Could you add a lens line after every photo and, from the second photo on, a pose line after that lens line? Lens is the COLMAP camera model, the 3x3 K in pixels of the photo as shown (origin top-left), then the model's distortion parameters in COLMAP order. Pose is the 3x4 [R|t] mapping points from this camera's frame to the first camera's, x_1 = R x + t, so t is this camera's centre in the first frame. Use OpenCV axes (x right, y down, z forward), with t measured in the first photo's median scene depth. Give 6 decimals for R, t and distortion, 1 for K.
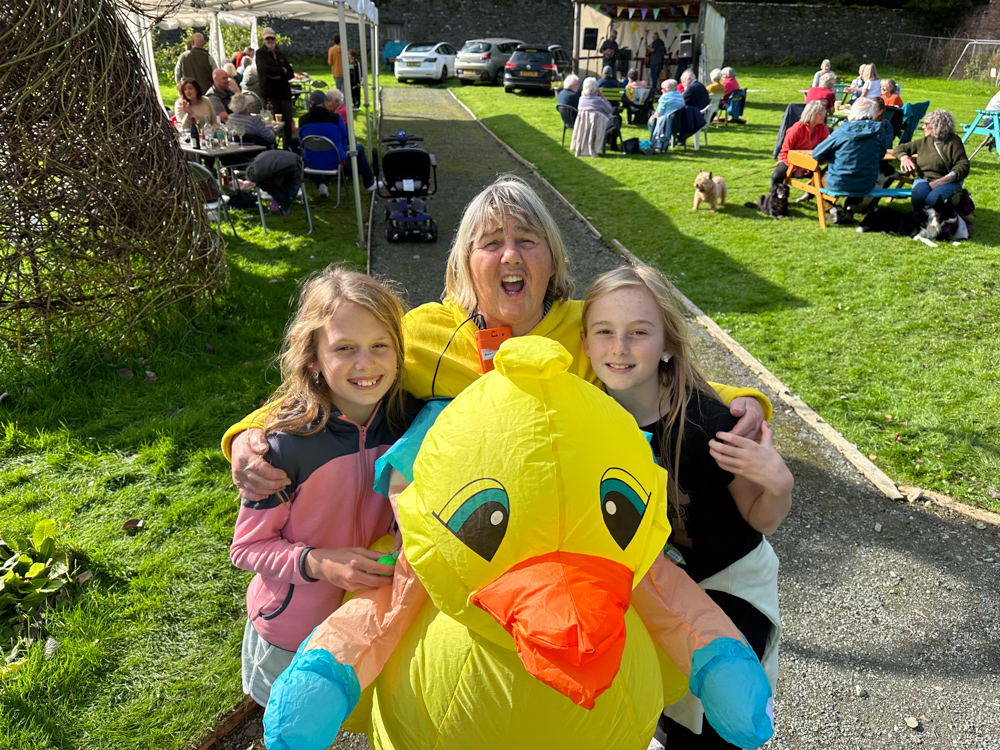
lens RADIAL K [[707.8, 0, 484.5], [0, 707.8, 376.1], [0, 0, 1]] dist [-0.004939, -0.012035]
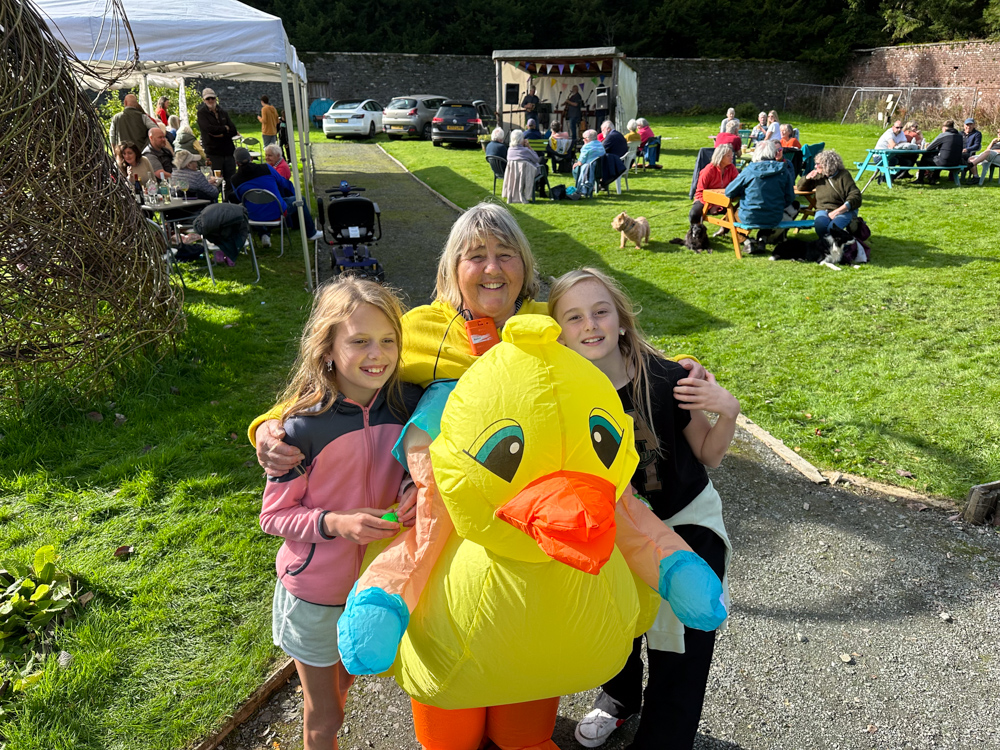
lens RADIAL K [[699.8, 0, 478.4], [0, 699.8, 375.8], [0, 0, 1]] dist [0.064245, -0.112639]
pose [[0.995503, -0.048126, 0.081595, -0.032263], [0.053447, 0.996497, -0.064325, 0.031649], [-0.078213, 0.068396, 0.994588, -0.066824]]
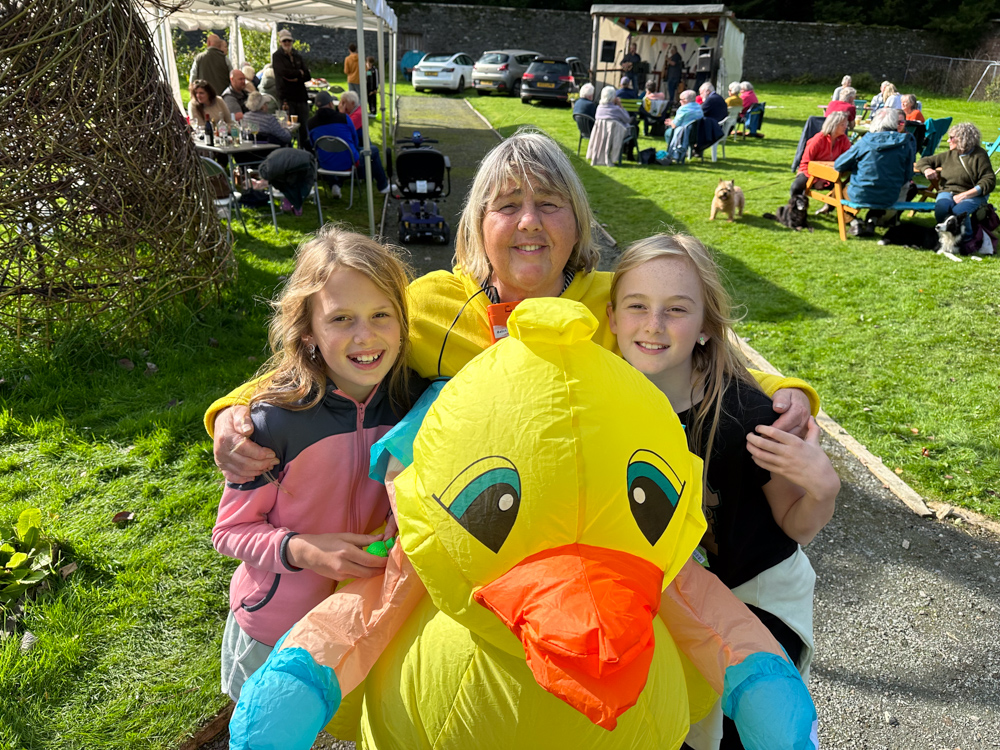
lens RADIAL K [[707.8, 0, 484.5], [0, 707.8, 376.1], [0, 0, 1]] dist [-0.004939, -0.012035]
pose [[0.999504, 0.029071, -0.012073, -0.000794], [-0.029262, 0.999445, -0.015911, 0.013241], [0.011604, 0.016256, 0.999801, 0.029115]]
